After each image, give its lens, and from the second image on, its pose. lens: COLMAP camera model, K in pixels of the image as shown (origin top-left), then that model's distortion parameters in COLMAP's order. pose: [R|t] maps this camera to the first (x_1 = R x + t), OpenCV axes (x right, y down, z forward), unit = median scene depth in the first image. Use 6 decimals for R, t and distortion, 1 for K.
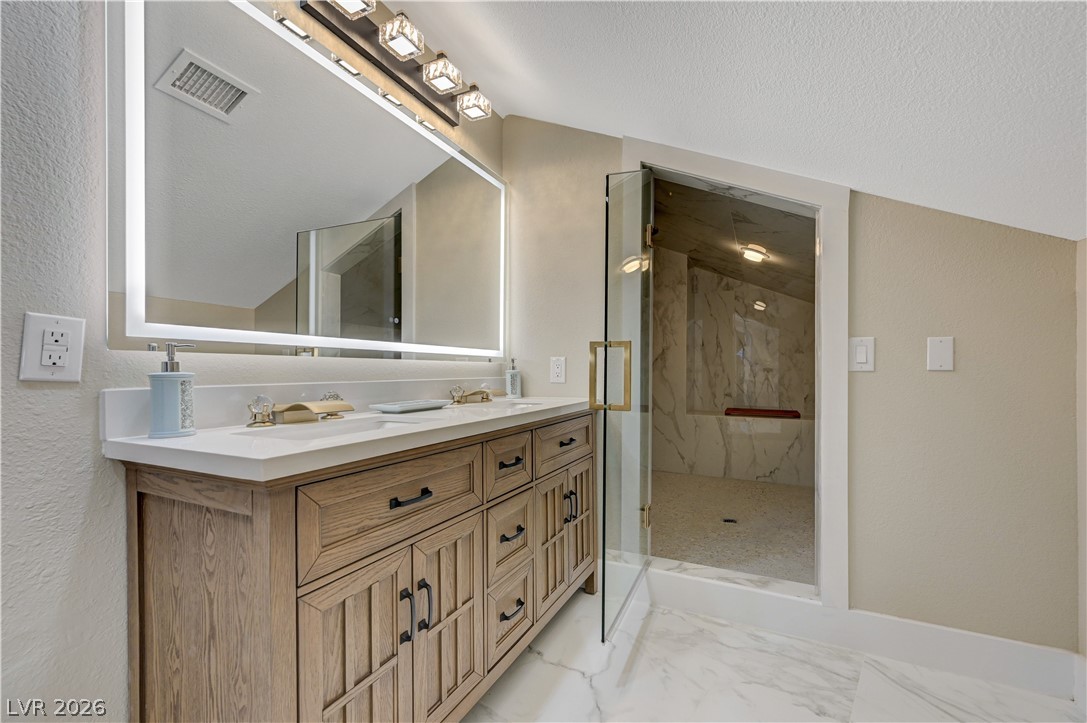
lens RADIAL K [[426.6, 0, 550.5], [0, 426.6, 368.7], [0, 0, 1]] dist [-0.000634, -0.000003]
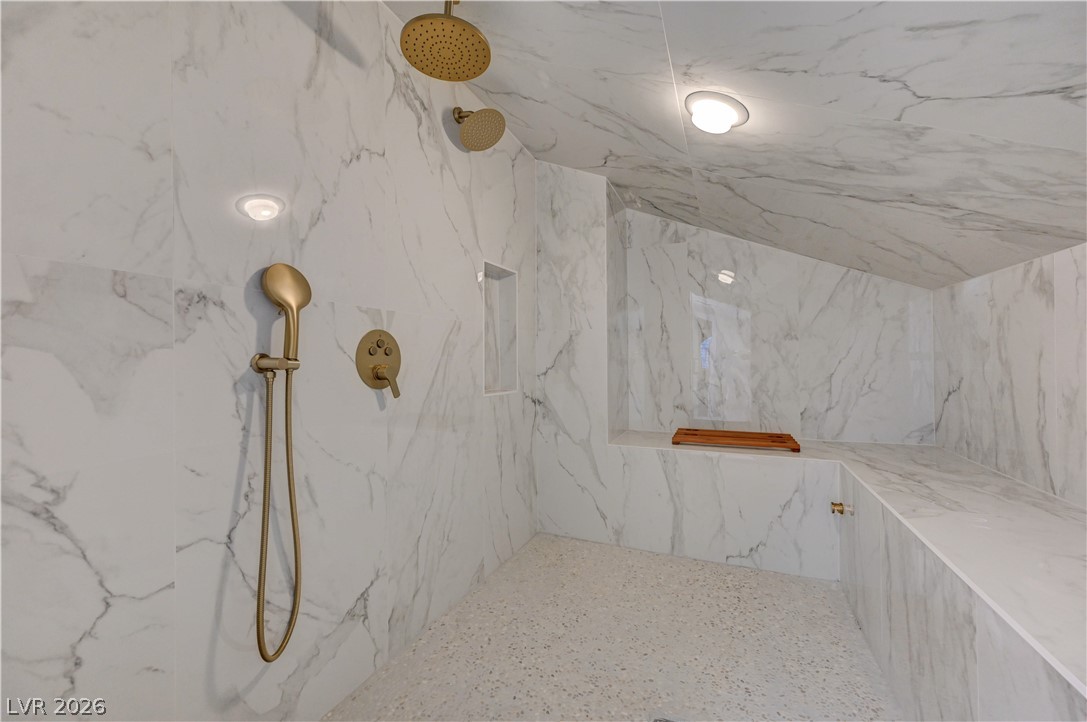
lens RADIAL K [[426.6, 0, 536.8], [0, 426.6, 358.7], [0, 0, 1]] dist [-0.000634, -0.000003]
pose [[0.999172, -0.010139, 0.039400, 0.192226], [0.010586, 0.999882, -0.011166, -0.006416], [-0.039283, 0.011574, 0.999161, 0.400206]]
